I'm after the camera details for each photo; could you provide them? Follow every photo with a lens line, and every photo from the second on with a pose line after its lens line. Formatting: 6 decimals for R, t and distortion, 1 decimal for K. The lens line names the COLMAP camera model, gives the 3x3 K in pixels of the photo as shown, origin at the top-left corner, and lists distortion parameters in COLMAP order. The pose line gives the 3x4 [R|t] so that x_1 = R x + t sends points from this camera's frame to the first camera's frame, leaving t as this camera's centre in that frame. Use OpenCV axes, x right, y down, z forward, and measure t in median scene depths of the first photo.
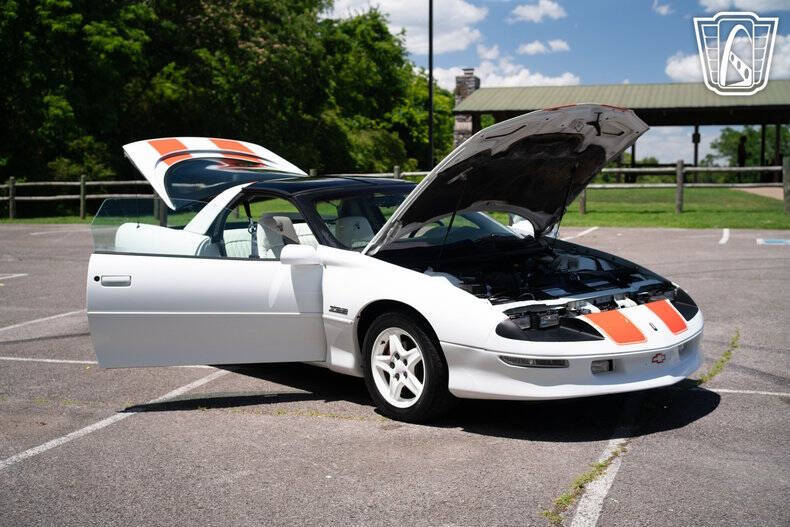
lens RADIAL K [[1058.8, 0, 395.0], [0, 1058.8, 263.5], [0, 0, 1]] dist [0.026069, 0.119729]
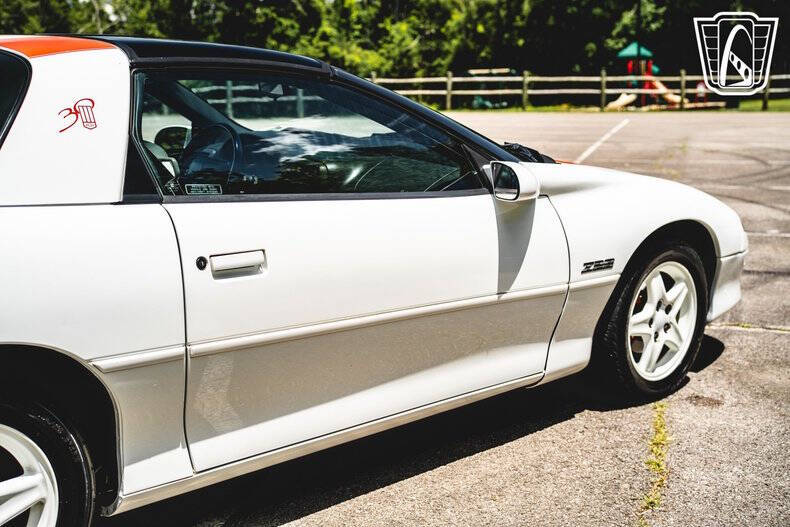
lens RADIAL K [[1123.4, 0, 381.1], [0, 1123.4, 262.1], [0, 0, 1]] dist [0.012738, 0.104854]
pose [[-0.022933, -0.200631, 0.979398, -0.600603], [0.077262, 0.976371, 0.201820, -0.082973], [-0.996747, 0.080298, -0.006890, 1.049267]]
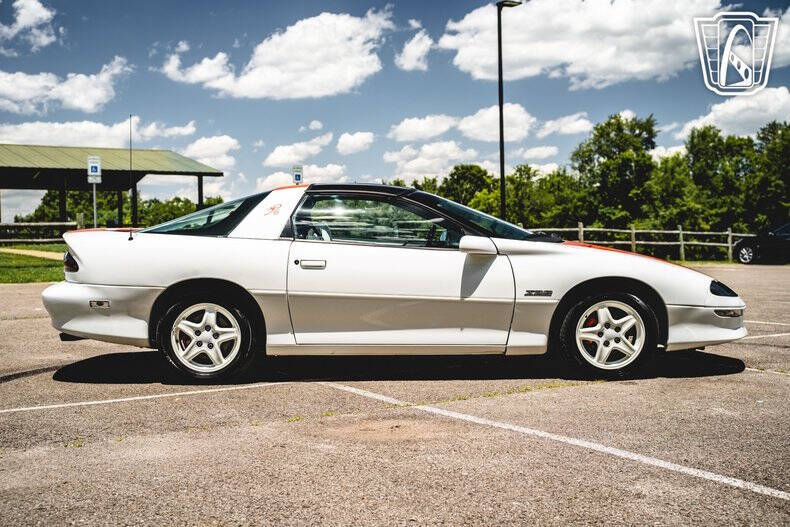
lens RADIAL K [[1058.8, 0, 395.0], [0, 1058.8, 263.5], [0, 0, 1]] dist [0.026069, 0.119729]
pose [[0.647409, -0.030239, 0.761543, -0.929003], [0.073600, 0.997023, -0.022980, 0.025775], [-0.758581, 0.070927, 0.647707, 0.370132]]
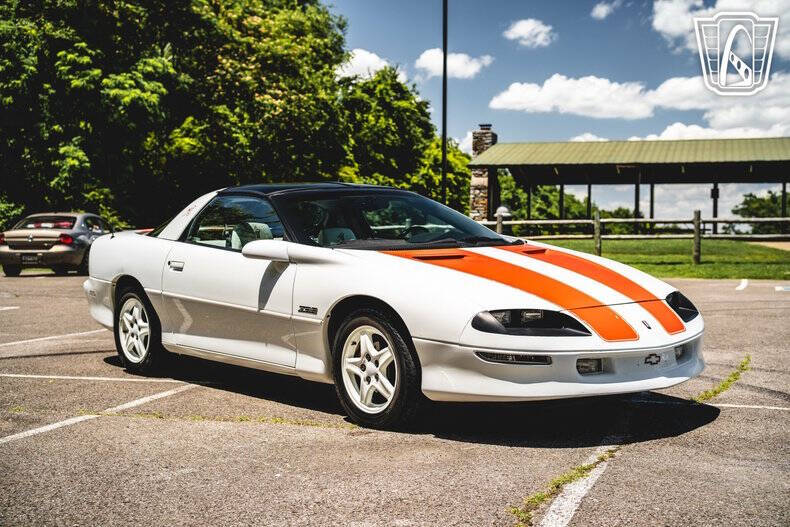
lens RADIAL K [[1058.8, 0, 395.0], [0, 1058.8, 263.5], [0, 0, 1]] dist [0.026069, 0.119729]
pose [[0.999749, 0.009401, -0.020319, 0.038508], [-0.010618, 0.998103, -0.060651, 0.055219], [0.019710, 0.060852, 0.997952, 0.069672]]
